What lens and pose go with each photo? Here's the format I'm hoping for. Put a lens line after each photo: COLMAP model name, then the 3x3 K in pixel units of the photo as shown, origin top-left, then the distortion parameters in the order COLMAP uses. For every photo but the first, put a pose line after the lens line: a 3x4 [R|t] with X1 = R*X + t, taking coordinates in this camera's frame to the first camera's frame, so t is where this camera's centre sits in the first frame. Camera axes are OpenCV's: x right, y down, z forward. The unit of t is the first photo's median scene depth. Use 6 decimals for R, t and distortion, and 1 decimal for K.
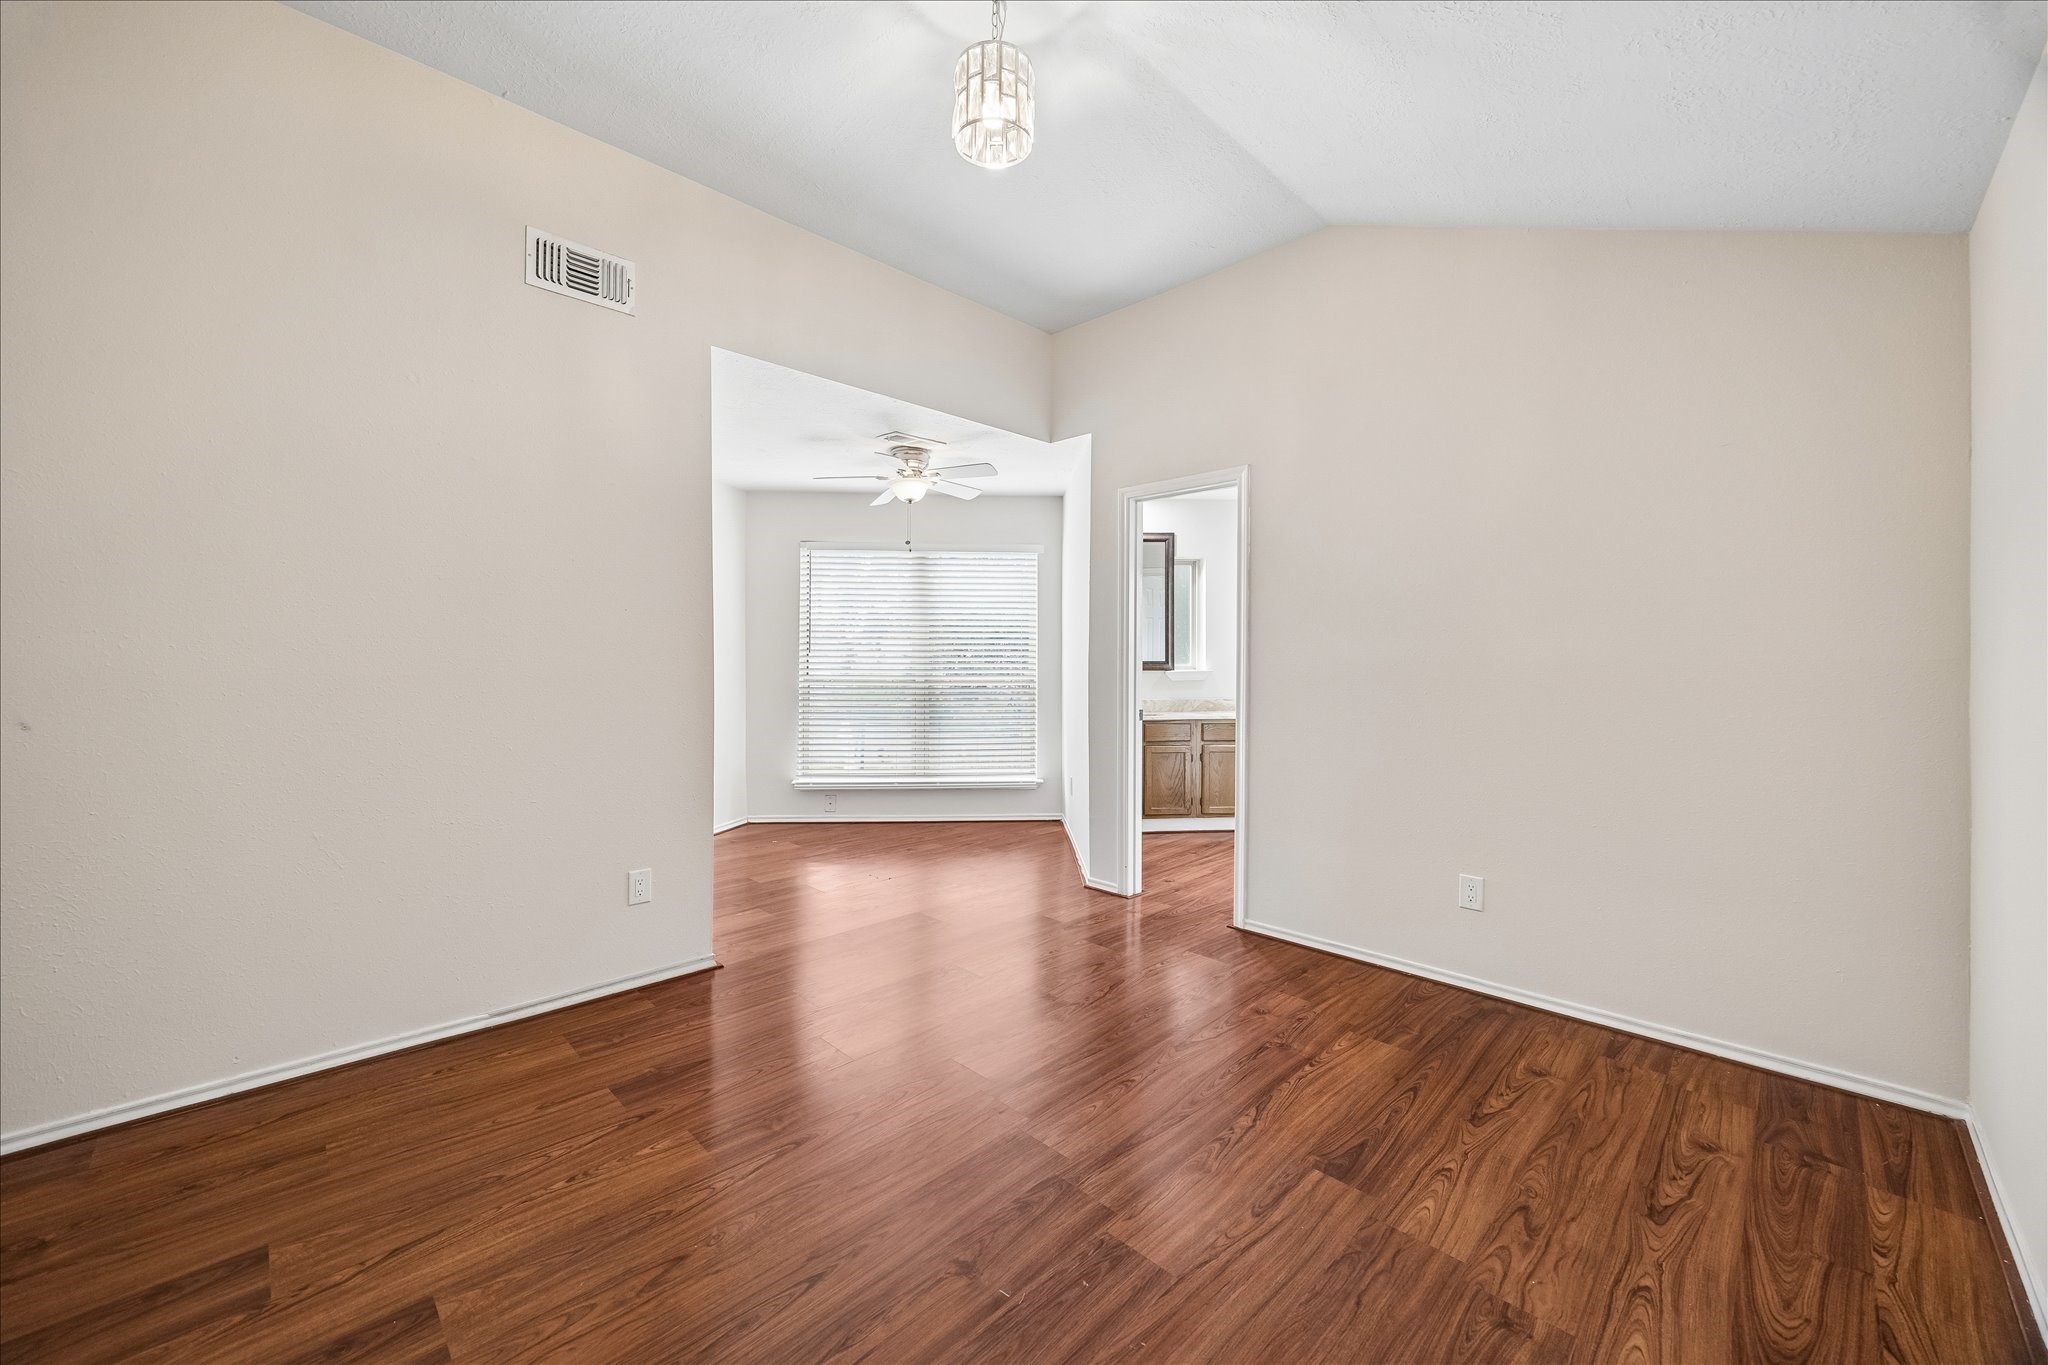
lens RADIAL K [[769.5, 0, 1002.8], [0, 769.5, 673.1], [0, 0, 1]] dist [-0.003218, -0.000025]
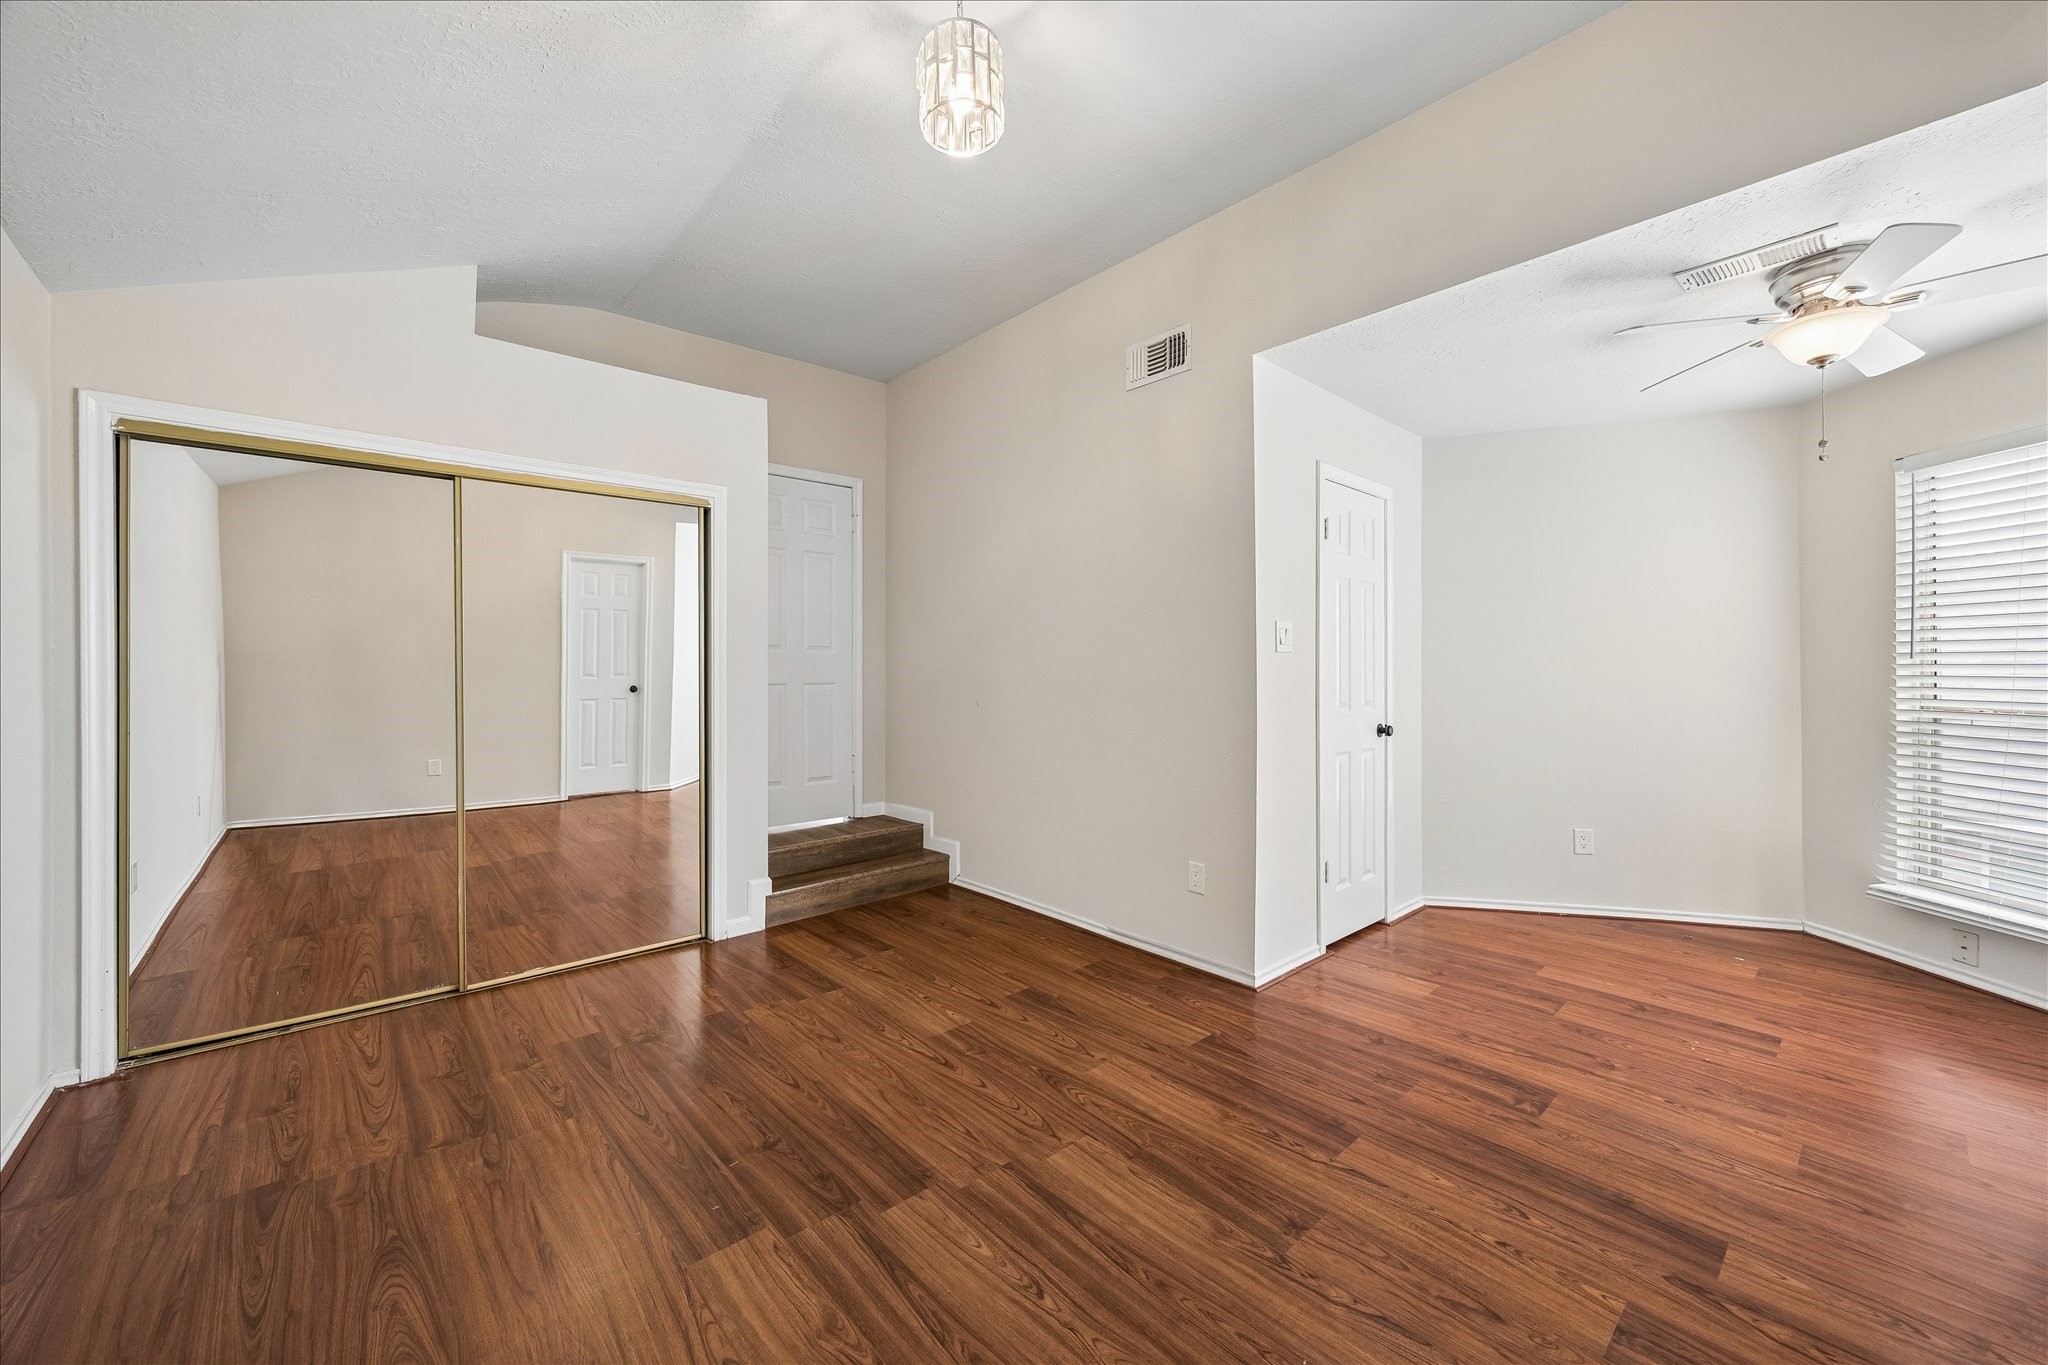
lens RADIAL K [[769.5, 0, 1002.8], [0, 769.5, 673.1], [0, 0, 1]] dist [-0.003218, -0.000025]
pose [[-0.038436, -0.003473, -0.999255, 0.522654], [-0.015232, 0.999880, -0.002889, -0.007837], [0.999145, 0.015110, -0.038484, 0.609719]]
